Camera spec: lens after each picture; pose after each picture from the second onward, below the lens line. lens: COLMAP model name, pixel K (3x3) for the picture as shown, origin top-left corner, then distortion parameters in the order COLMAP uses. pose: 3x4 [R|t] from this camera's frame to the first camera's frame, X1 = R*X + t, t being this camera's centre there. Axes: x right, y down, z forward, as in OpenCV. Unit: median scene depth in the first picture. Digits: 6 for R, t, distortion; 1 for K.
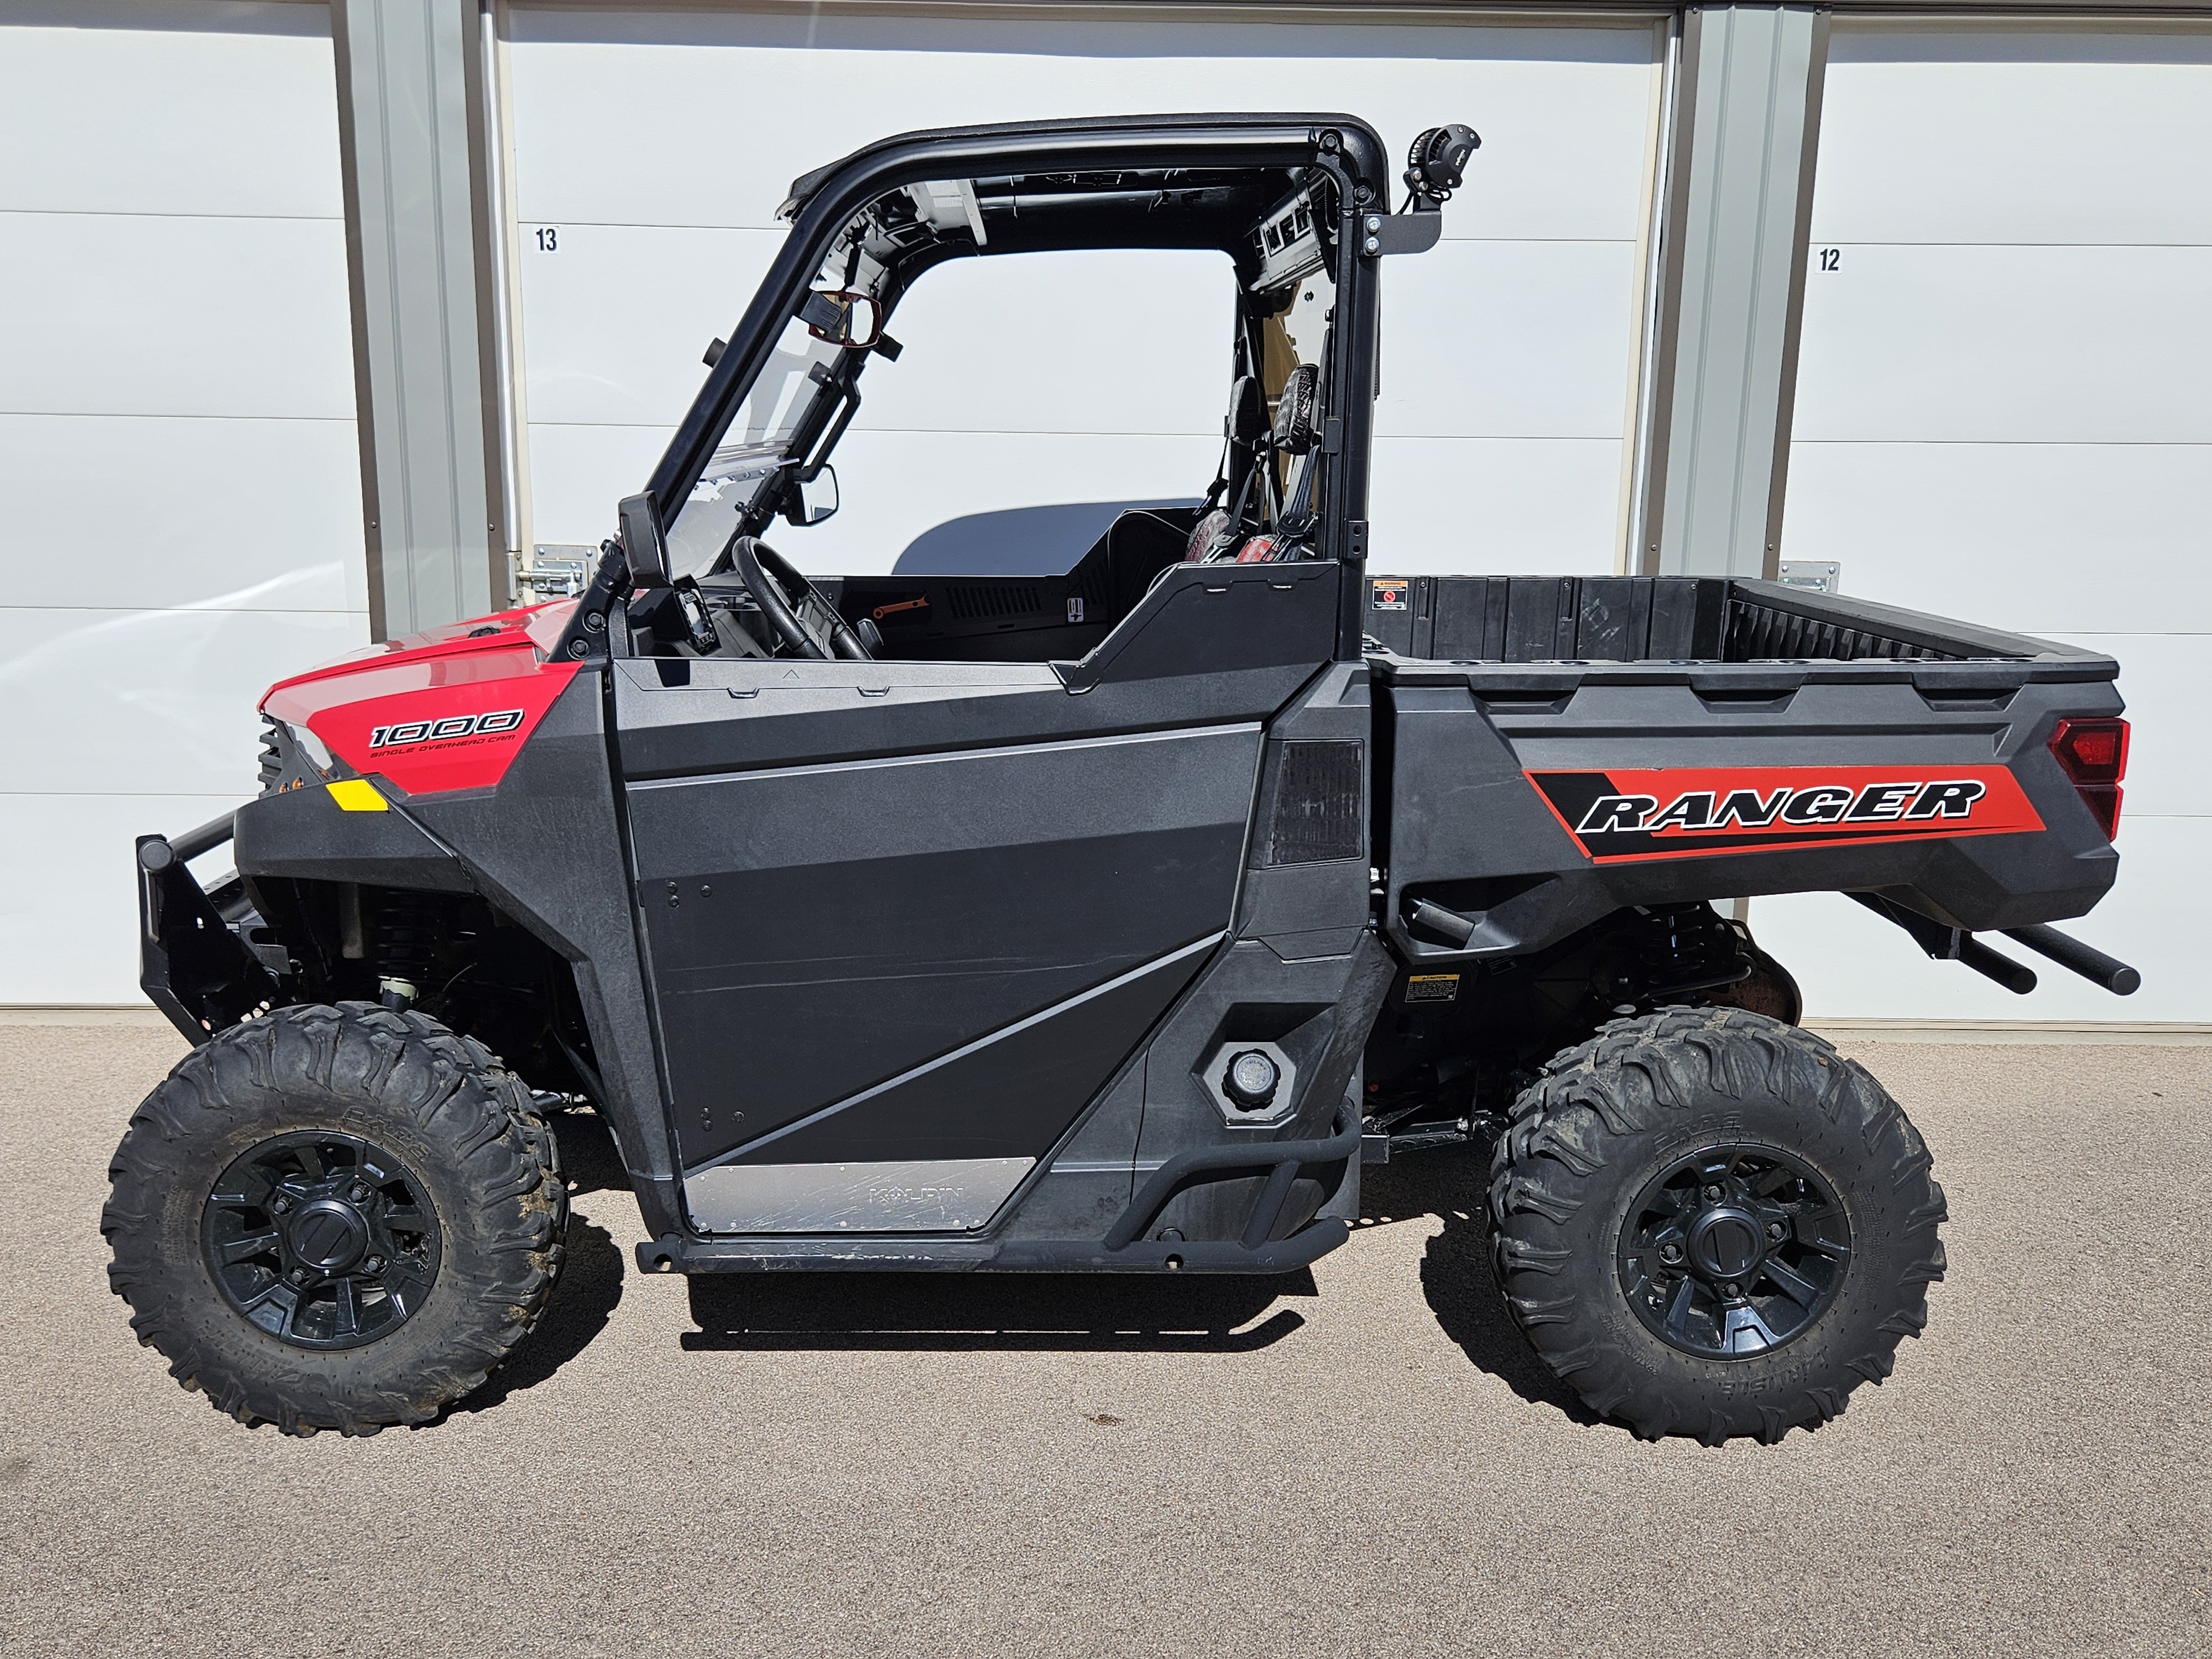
lens RADIAL K [[1822.2, 0, 1106.0], [0, 1822.2, 829.5], [0, 0, 1]] dist [0.075532, -0.000863]
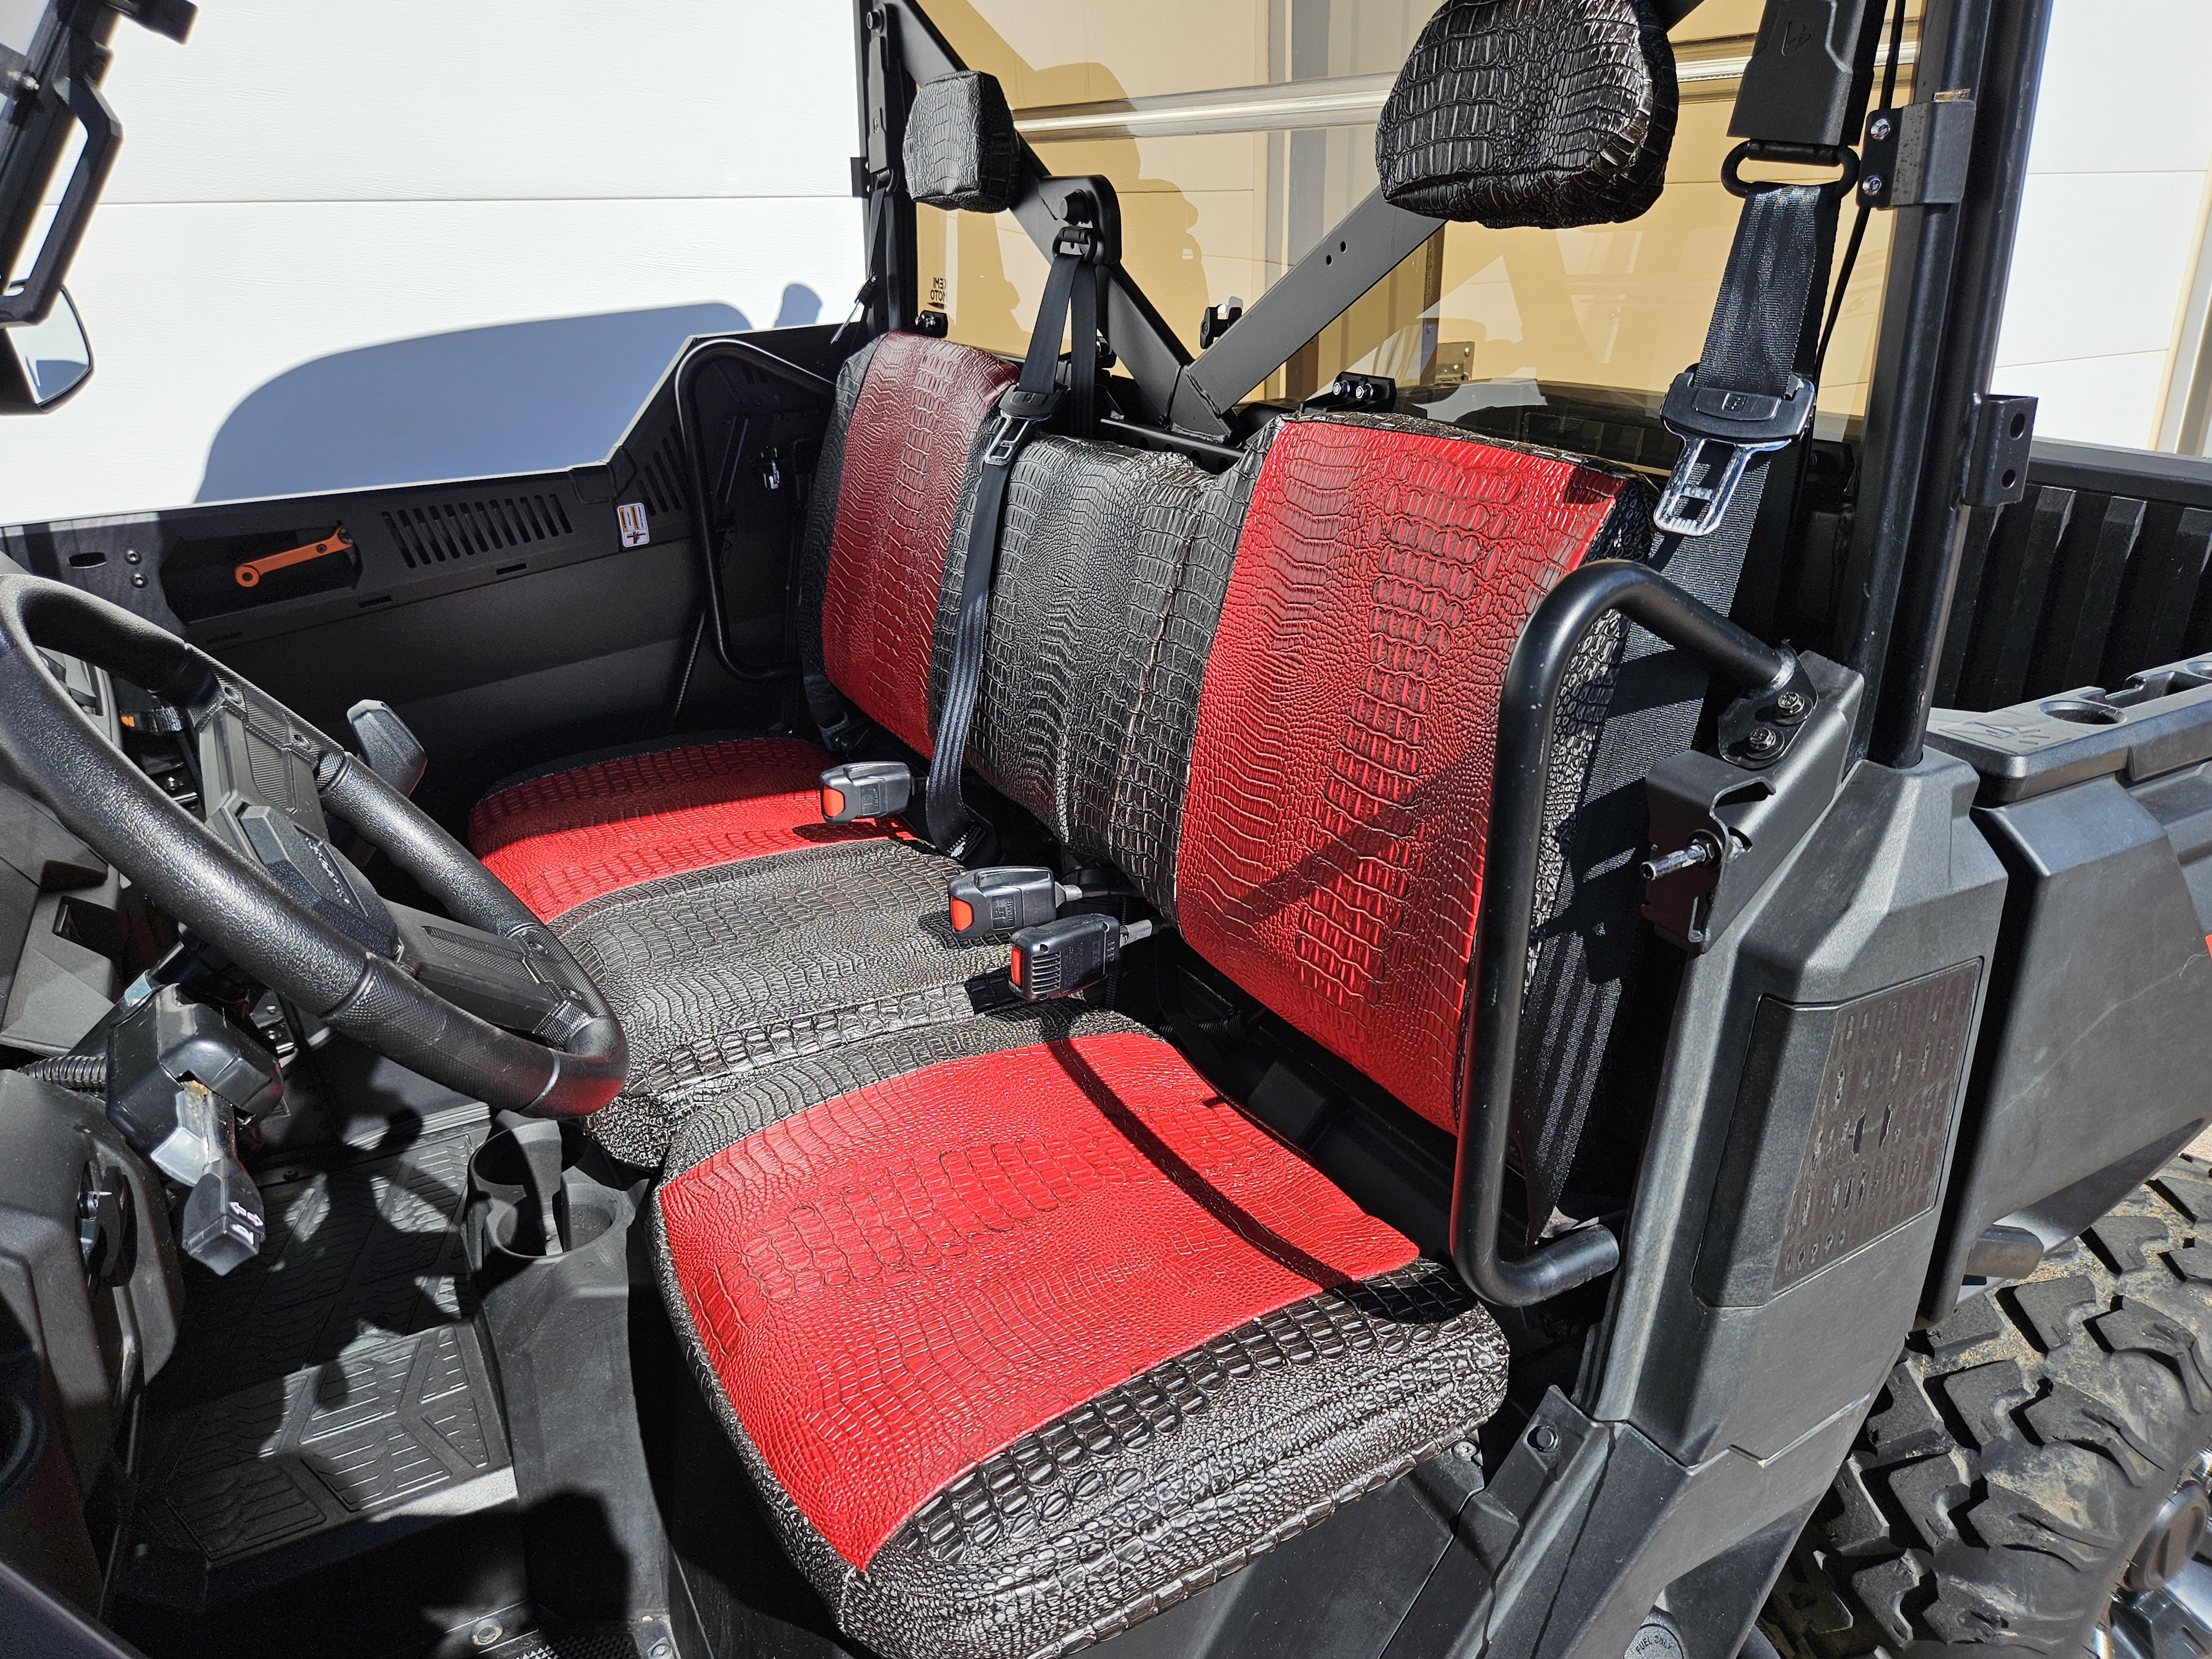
lens RADIAL K [[1594.4, 0, 1106.0], [0, 1594.4, 829.5], [0, 0, 1]] dist [-0.001861, -0.003397]
pose [[0.888445, -0.194435, 0.415766, -0.153096], [0.121738, 0.973221, 0.194991, -0.150877], [-0.442545, -0.122625, 0.888323, 0.695328]]
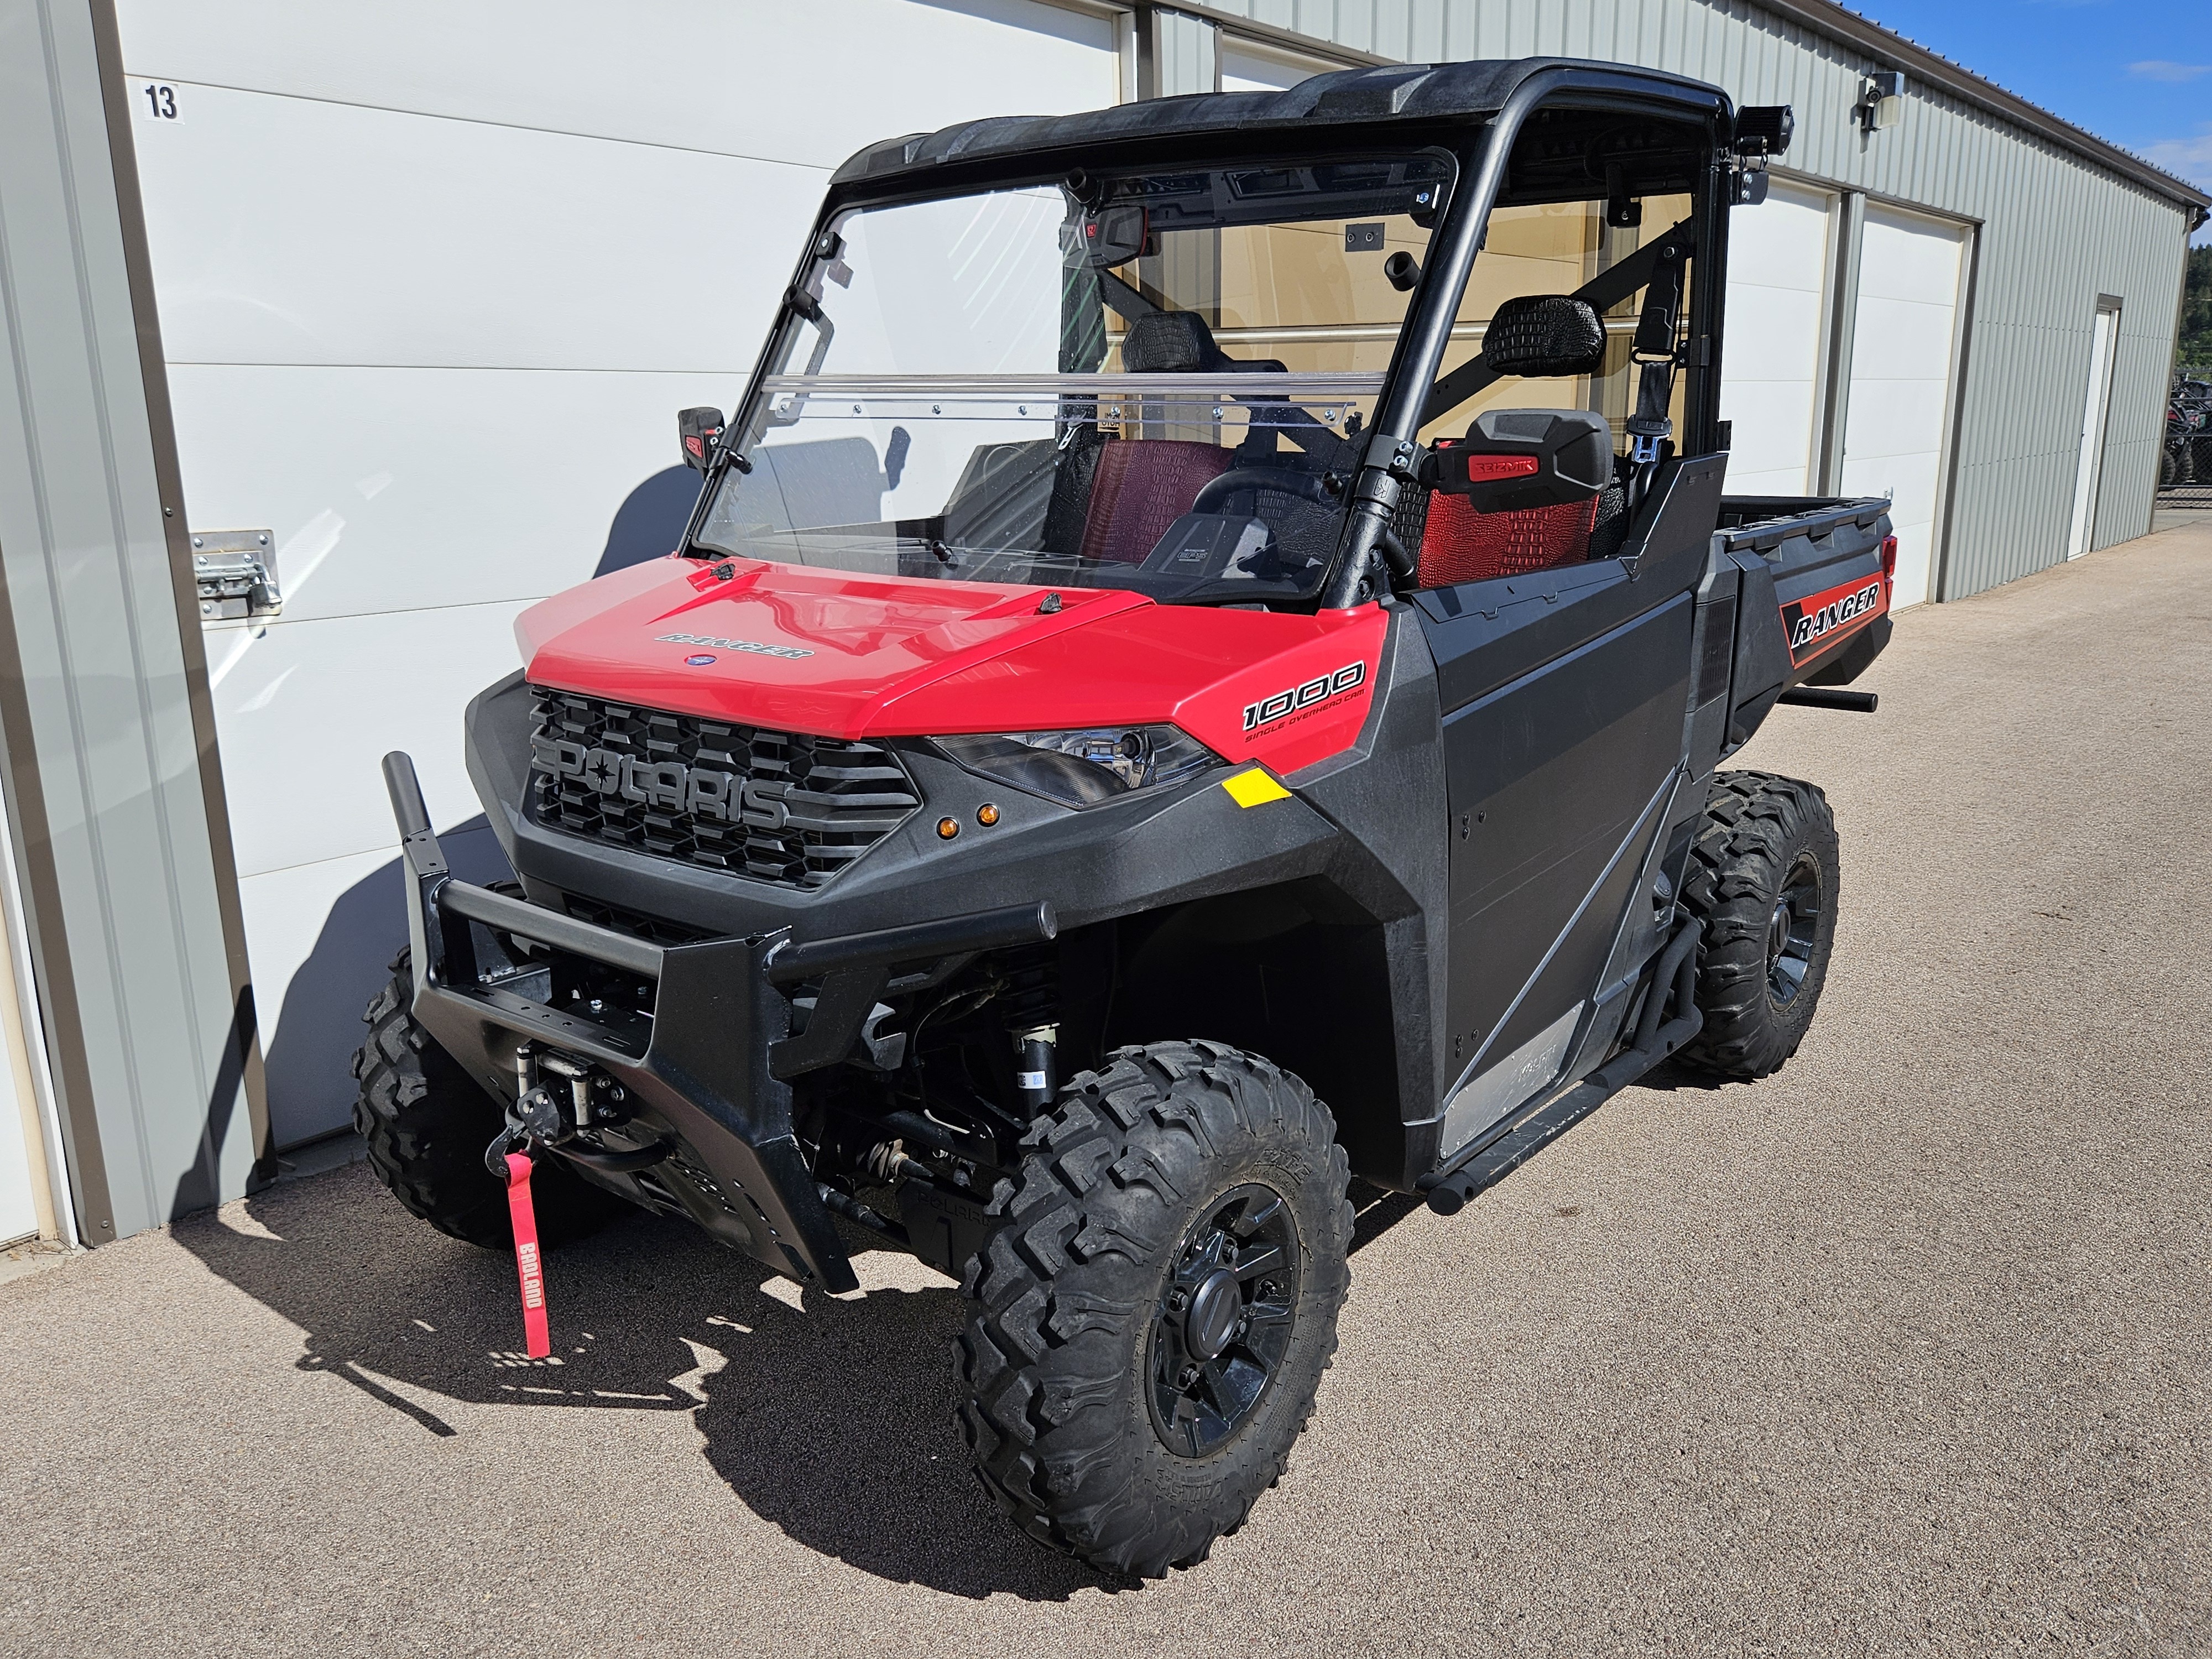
lens RADIAL K [[1709.0, 0, 1106.0], [0, 1709.0, 829.5], [0, 0, 1]] dist [0.005566, -0.002373]
pose [[0.657407, -0.202441, 0.725833, -0.933044], [0.171031, 0.978184, 0.117916, -0.094704], [-0.733869, 0.046621, 0.677689, 0.467374]]
